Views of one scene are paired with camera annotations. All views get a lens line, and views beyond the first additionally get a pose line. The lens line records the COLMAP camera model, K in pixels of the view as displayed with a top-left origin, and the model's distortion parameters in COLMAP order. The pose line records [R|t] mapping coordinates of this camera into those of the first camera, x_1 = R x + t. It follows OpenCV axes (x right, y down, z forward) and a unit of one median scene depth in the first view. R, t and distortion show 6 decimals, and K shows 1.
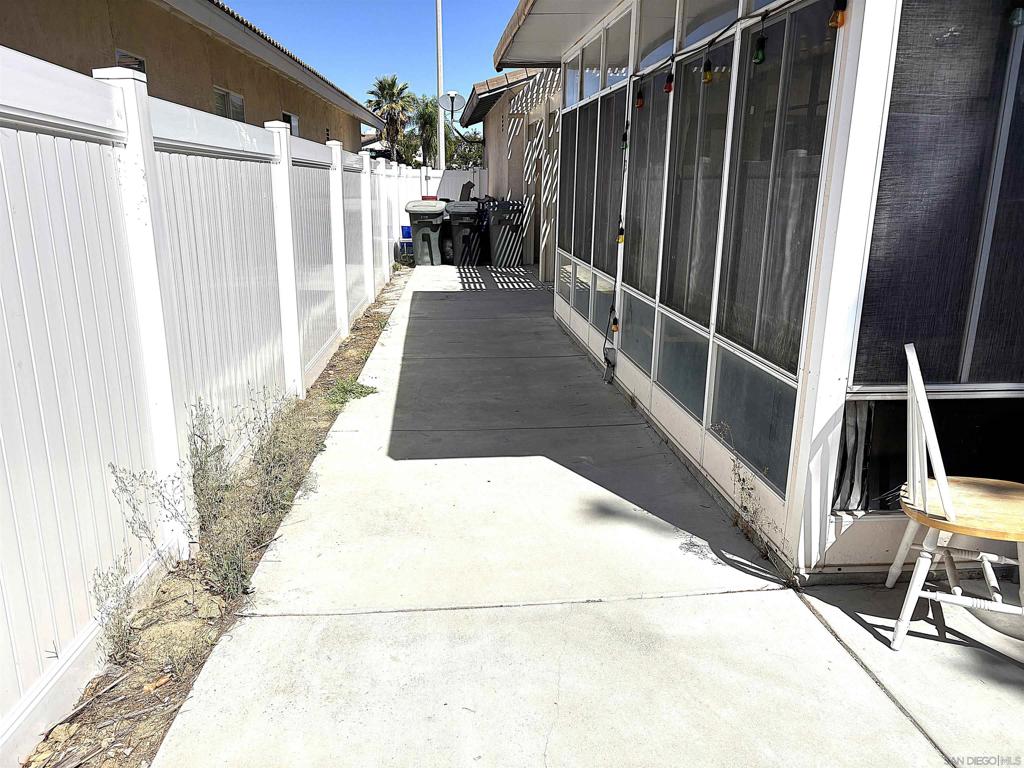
lens RADIAL K [[769.8, 0, 508.2], [0, 769.8, 387.8], [0, 0, 1]] dist [-0.003846, -0.001313]
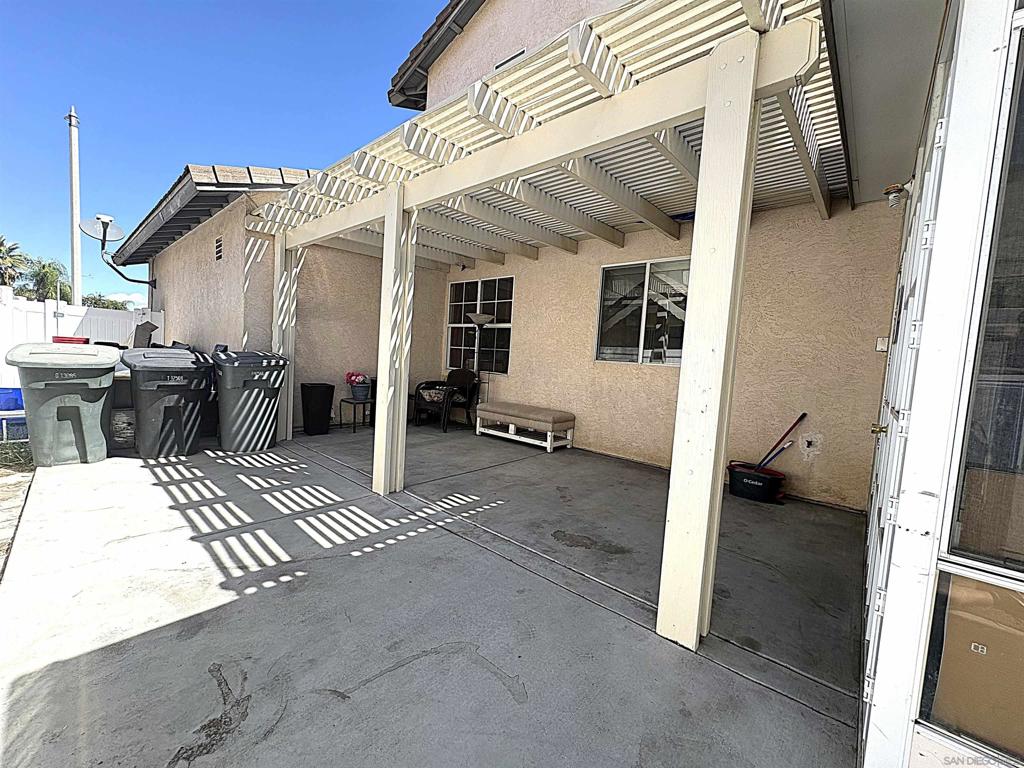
lens RADIAL K [[408.1, 0, 512.2], [0, 408.1, 381.3], [0, 0, 1]] dist [0.004385, 0.000520]
pose [[0.730979, -0.004882, 0.682382, -0.075694], [0.124319, 0.984193, -0.126132, -0.142247], [-0.670980, 0.177033, 0.720032, 0.588342]]
